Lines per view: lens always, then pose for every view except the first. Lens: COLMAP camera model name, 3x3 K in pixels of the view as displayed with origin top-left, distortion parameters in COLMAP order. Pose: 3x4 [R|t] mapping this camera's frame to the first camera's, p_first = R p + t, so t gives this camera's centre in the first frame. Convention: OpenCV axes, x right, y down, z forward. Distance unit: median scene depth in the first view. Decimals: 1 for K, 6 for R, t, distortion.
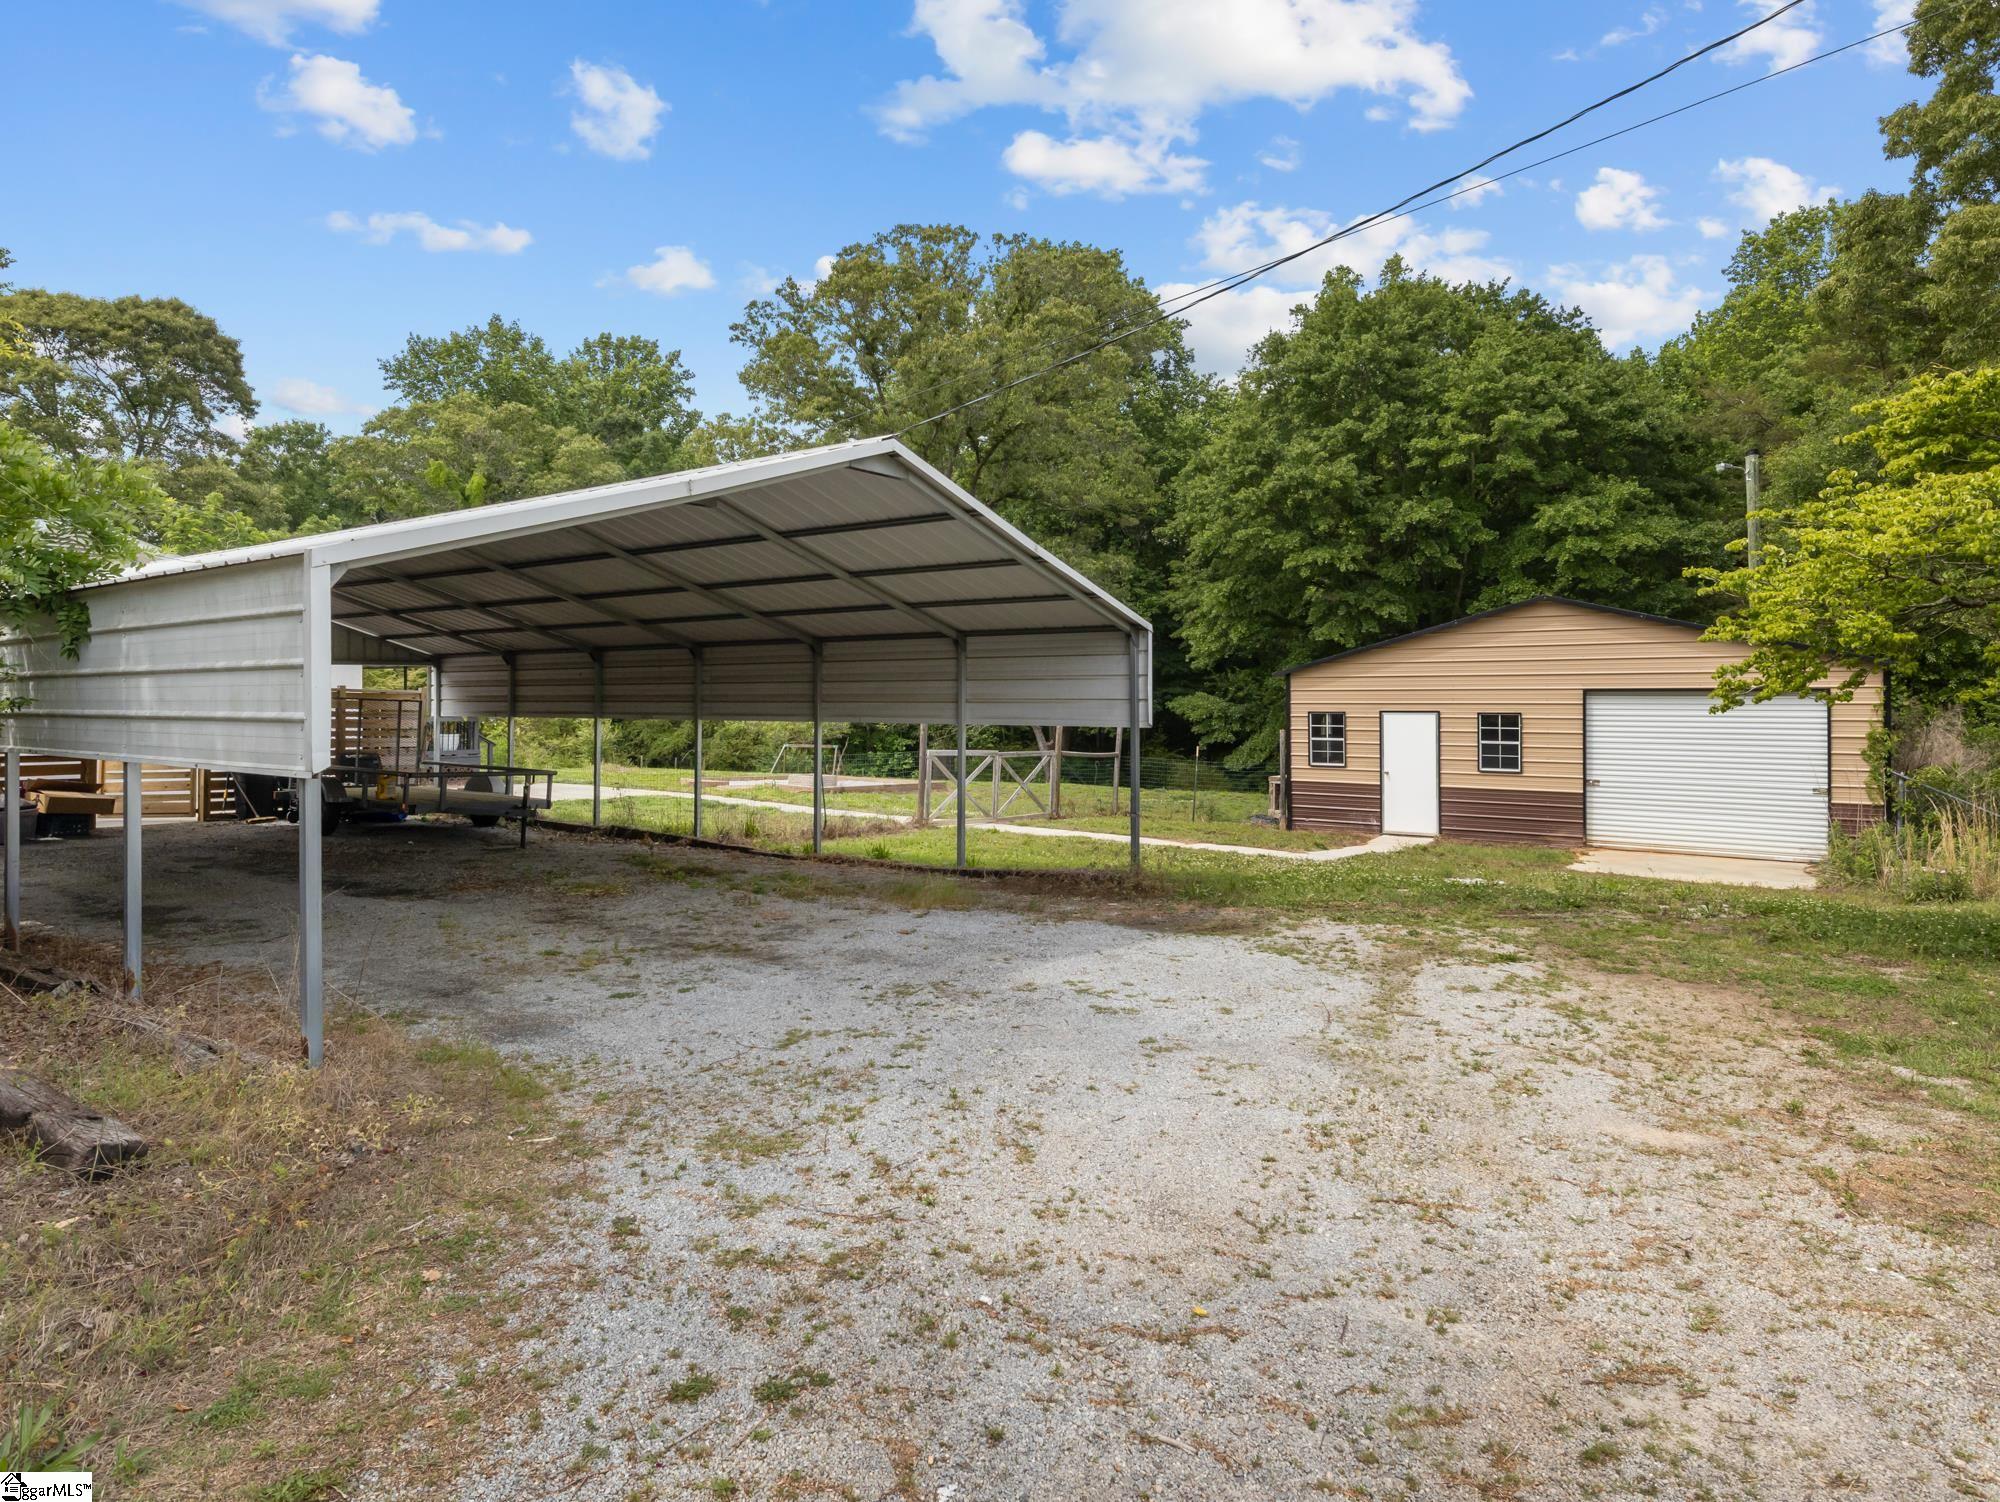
lens RADIAL K [[1132.9, 0, 996.2], [0, 1132.9, 735.2], [0, 0, 1]] dist [-0.057246, 0.043750]
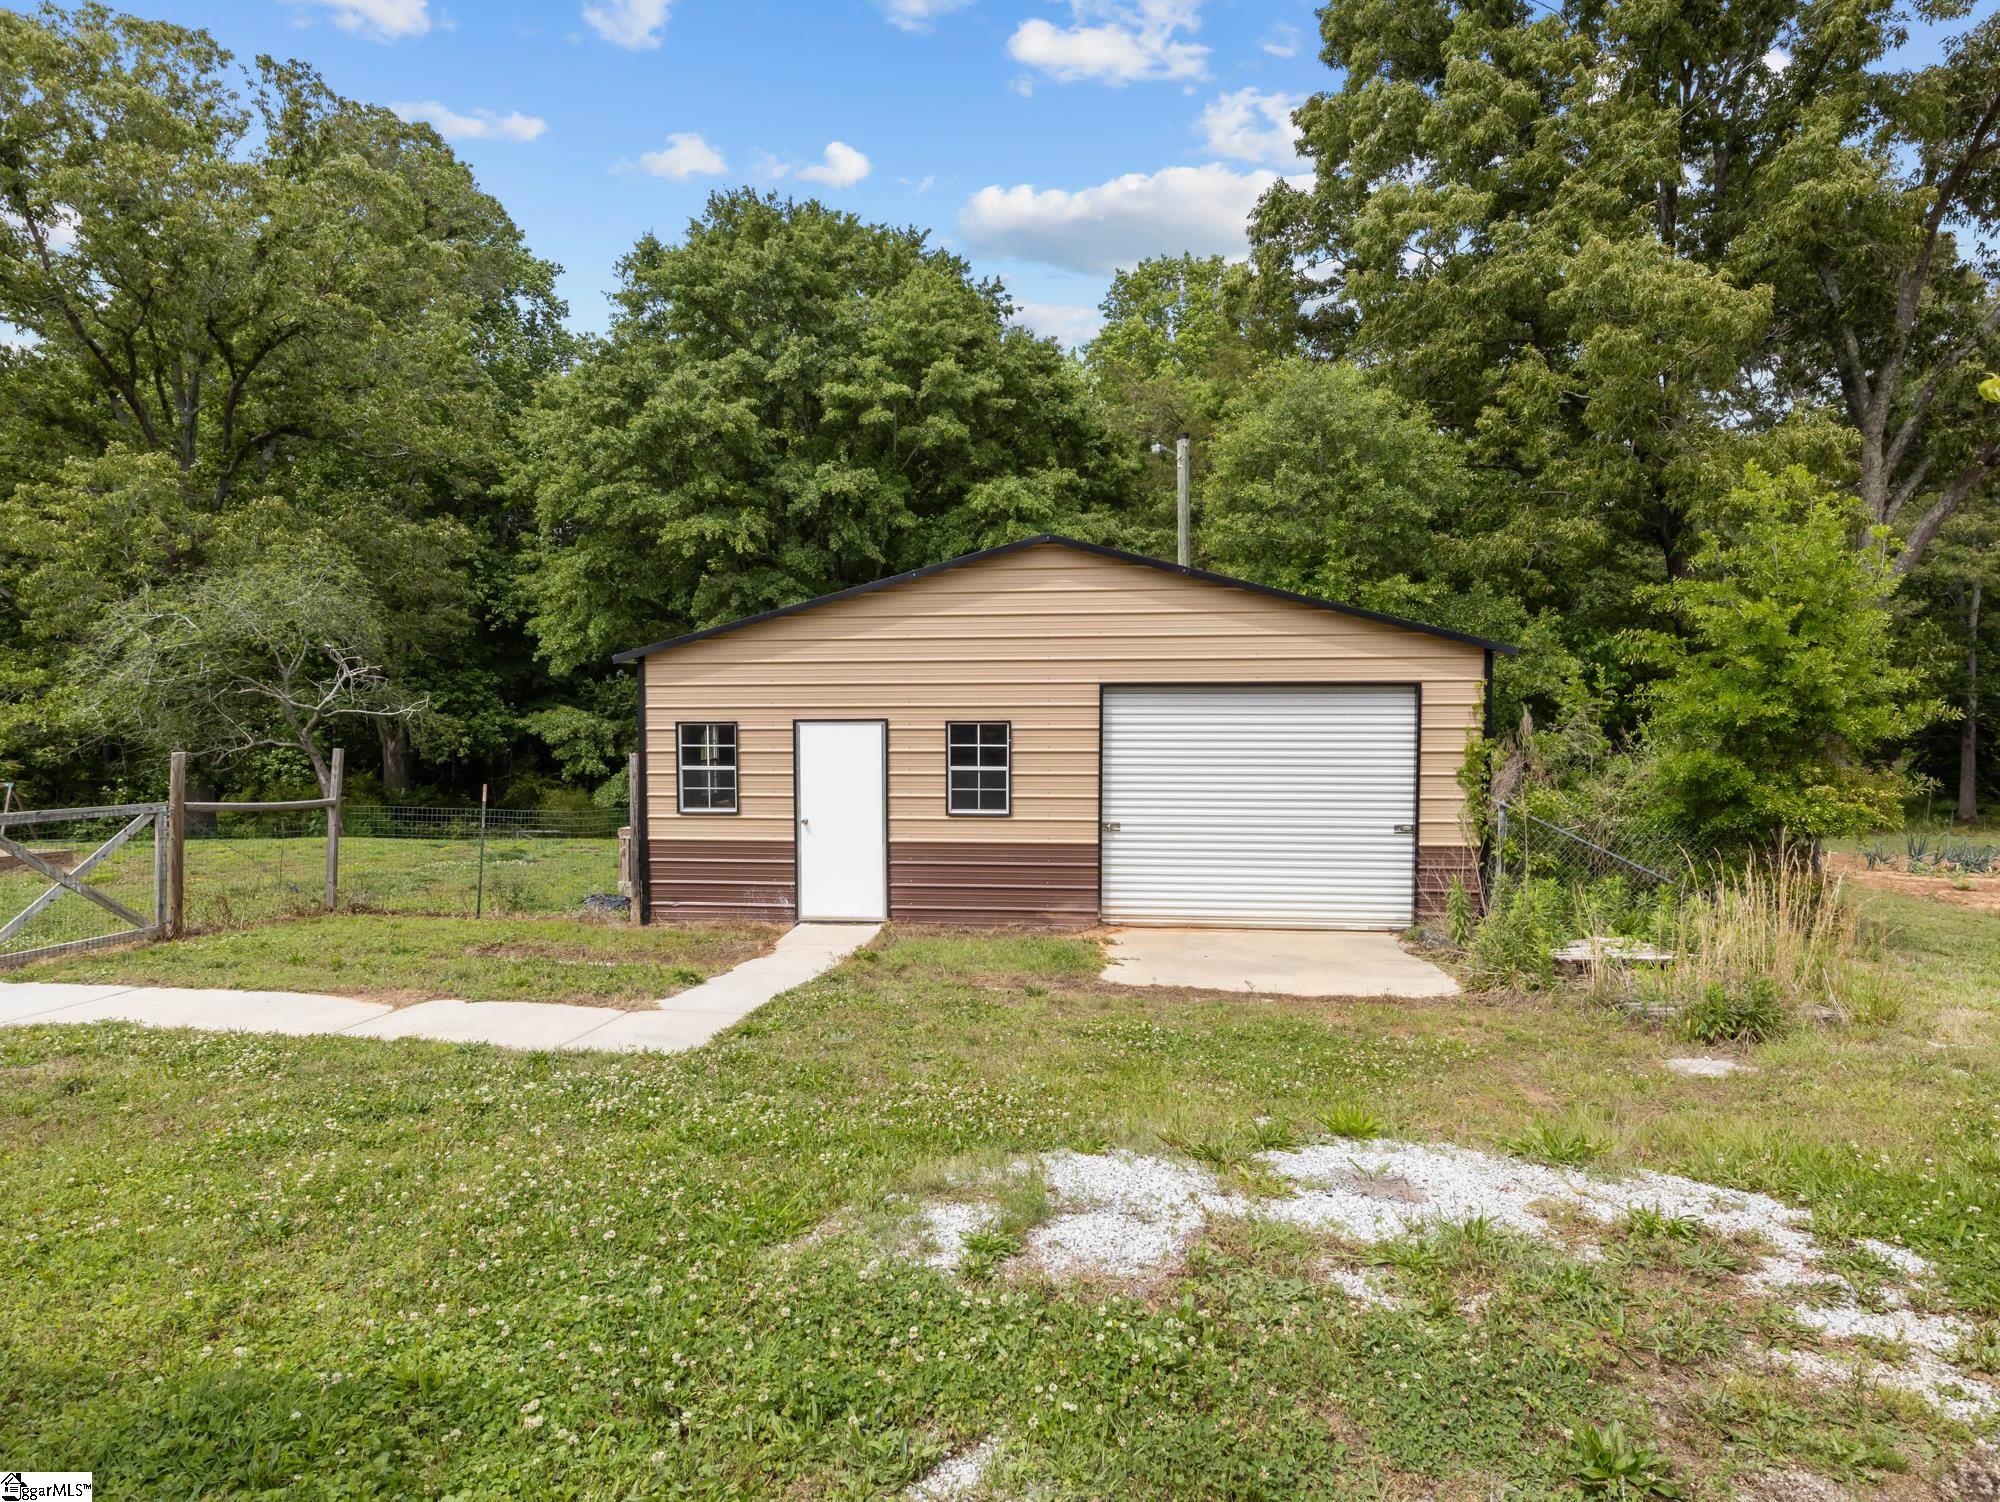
lens RADIAL K [[1132.9, 0, 996.2], [0, 1132.9, 735.2], [0, 0, 1]] dist [-0.057246, 0.043750]
pose [[0.870579, -0.001727, 0.492025, 0.107132], [0.015678, 0.999583, -0.024232, 0.002589], [-0.491779, 0.028810, 0.870244, 0.326810]]
